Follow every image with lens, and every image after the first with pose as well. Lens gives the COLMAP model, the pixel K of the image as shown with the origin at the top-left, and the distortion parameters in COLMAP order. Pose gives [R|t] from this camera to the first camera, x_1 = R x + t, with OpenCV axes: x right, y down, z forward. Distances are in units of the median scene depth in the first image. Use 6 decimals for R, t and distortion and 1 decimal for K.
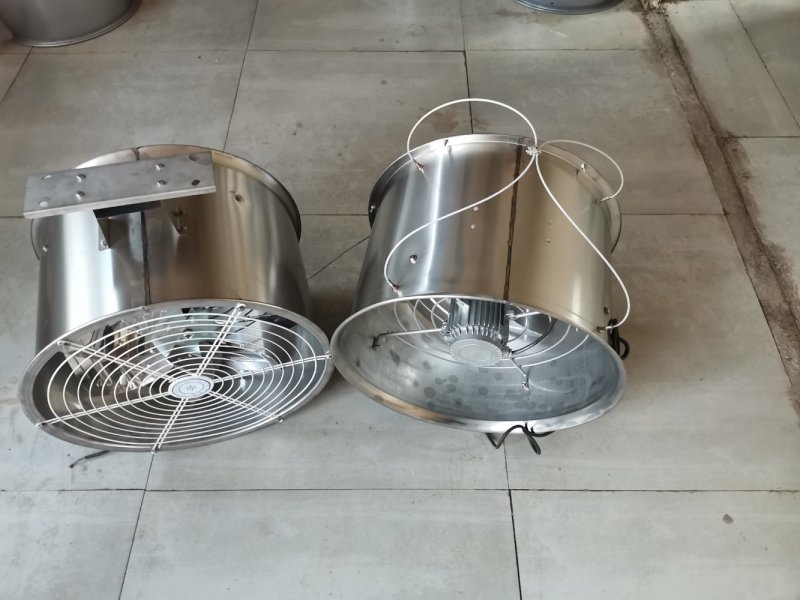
lens RADIAL K [[597.4, 0, 402.5], [0, 597.4, 298.4], [0, 0, 1]] dist [0.027634, -0.048919]
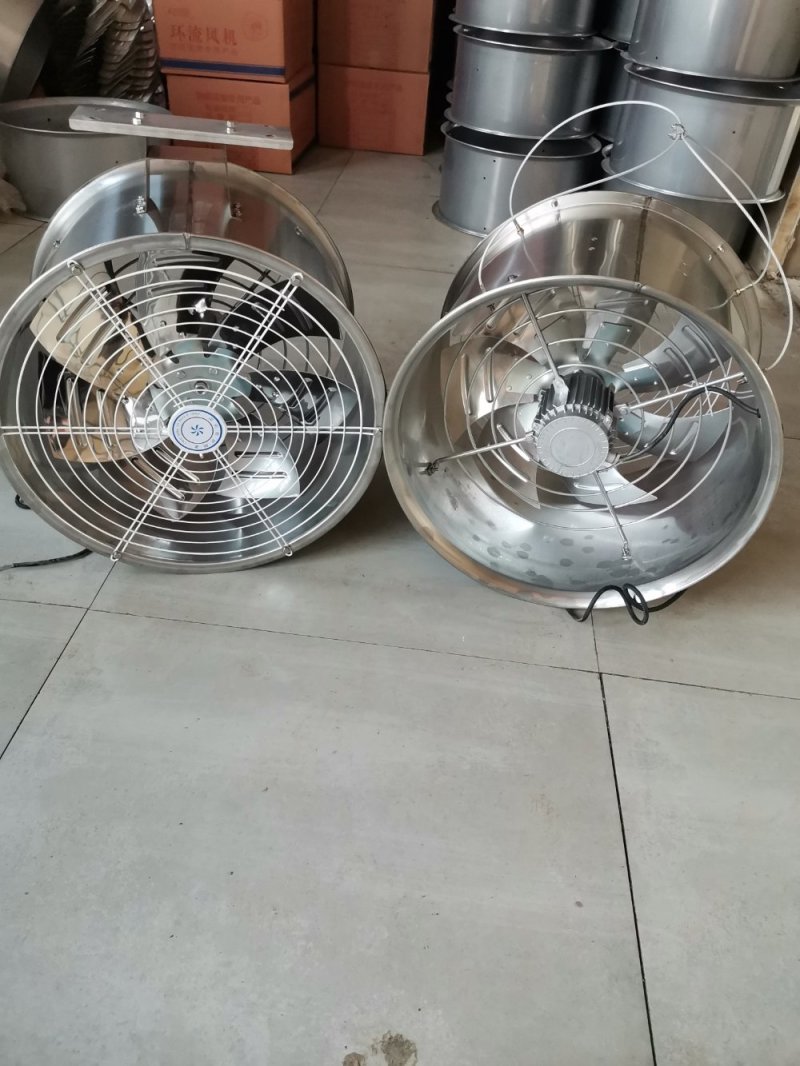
lens RADIAL K [[796.1, 0, 401.7], [0, 796.1, 540.7], [0, 0, 1]] dist [0.027634, -0.048919]
pose [[0.992027, 0.123585, -0.024699, -0.048536], [-0.125335, 0.946907, -0.296071, 0.487414], [-0.013202, 0.296806, 0.954846, 0.068933]]
